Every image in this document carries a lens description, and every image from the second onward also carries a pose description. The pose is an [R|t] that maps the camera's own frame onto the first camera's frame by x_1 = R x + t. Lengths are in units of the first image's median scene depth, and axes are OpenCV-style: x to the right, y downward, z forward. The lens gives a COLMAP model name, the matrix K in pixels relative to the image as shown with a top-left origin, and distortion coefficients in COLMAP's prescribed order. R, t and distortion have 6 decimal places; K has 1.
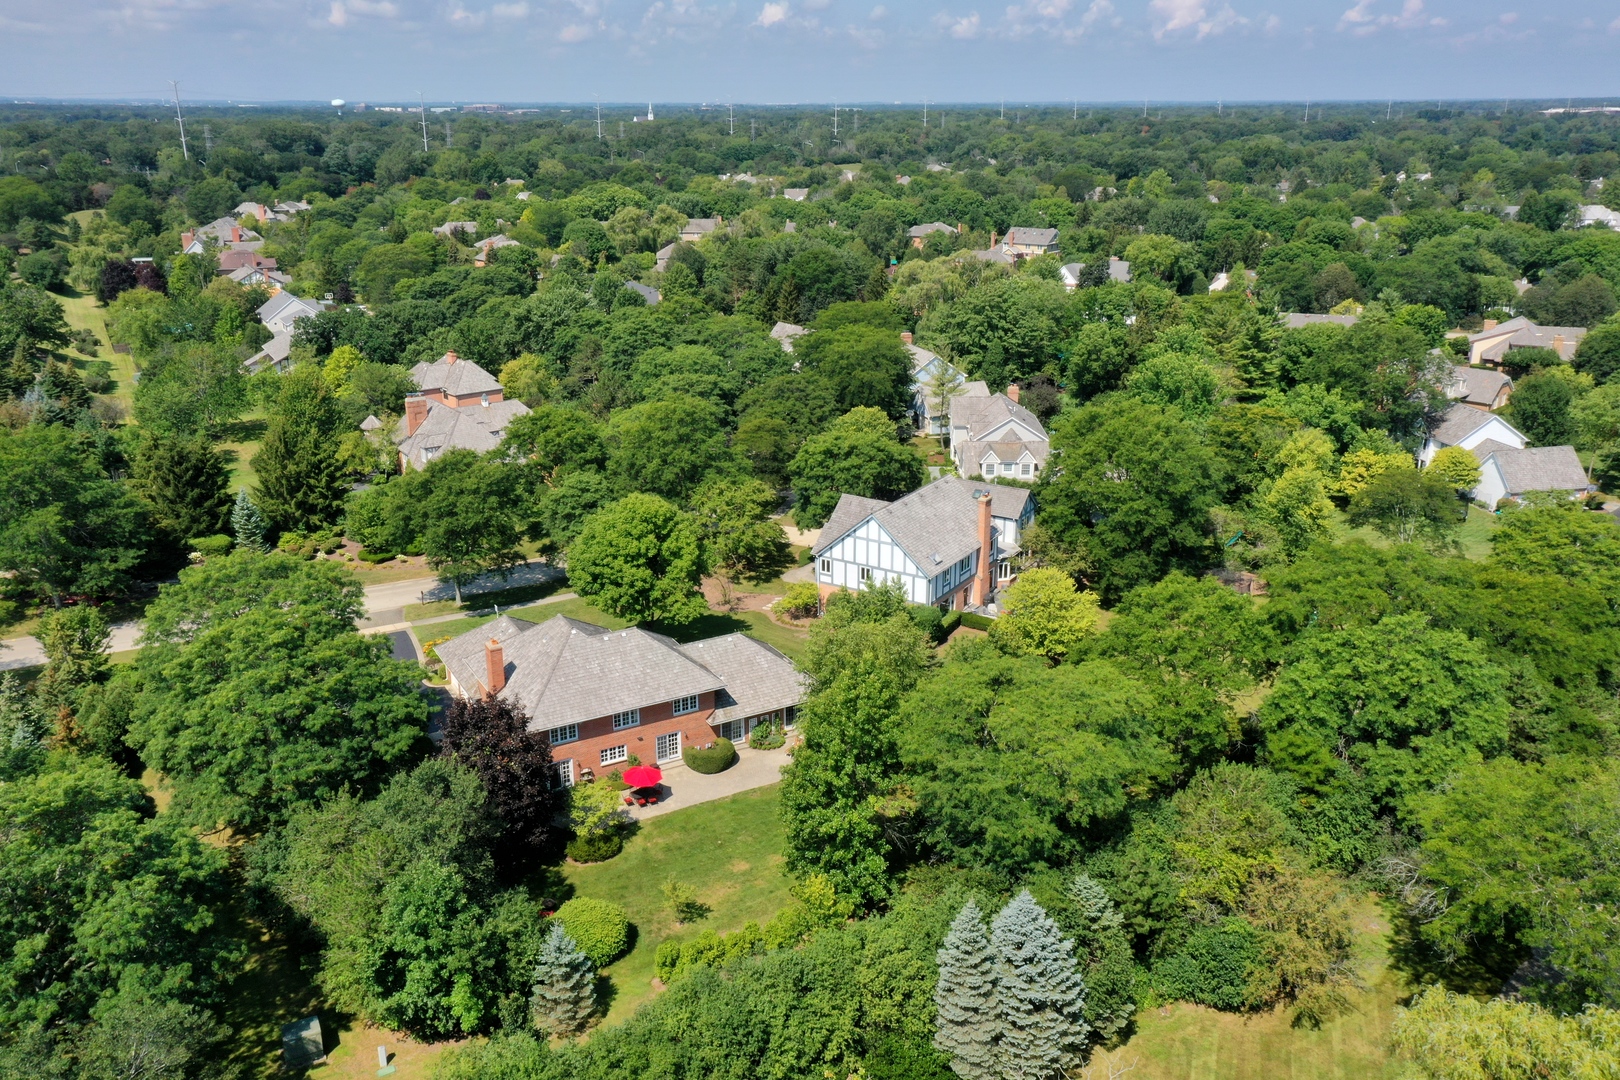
lens RADIAL K [[1301.5, 0, 808.9], [0, 1301.5, 544.5], [0, 0, 1]] dist [0.031551, -0.025127]
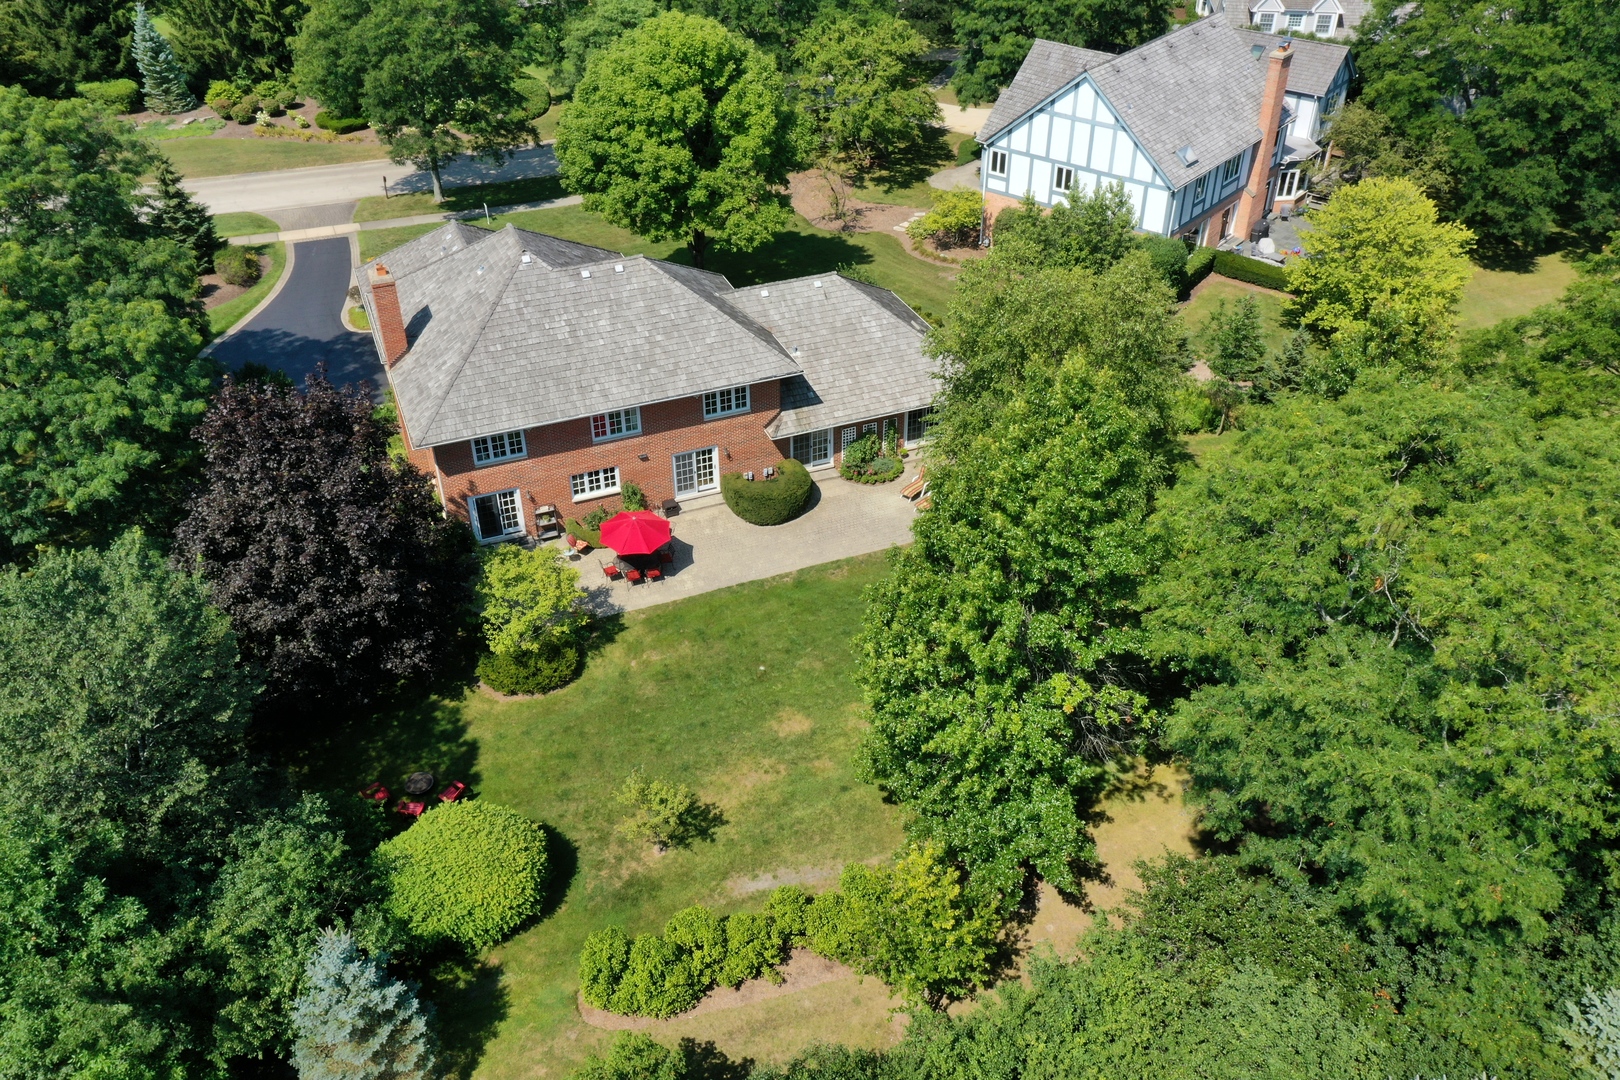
lens RADIAL K [[1301.5, 0, 818.7], [0, 1301.5, 549.4], [0, 0, 1]] dist [0.031551, -0.025127]
pose [[0.992001, 0.072761, -0.103153, 0.006319], [-0.039771, 0.955699, 0.291648, 0.016538], [0.119804, -0.285212, 0.950947, 0.399324]]
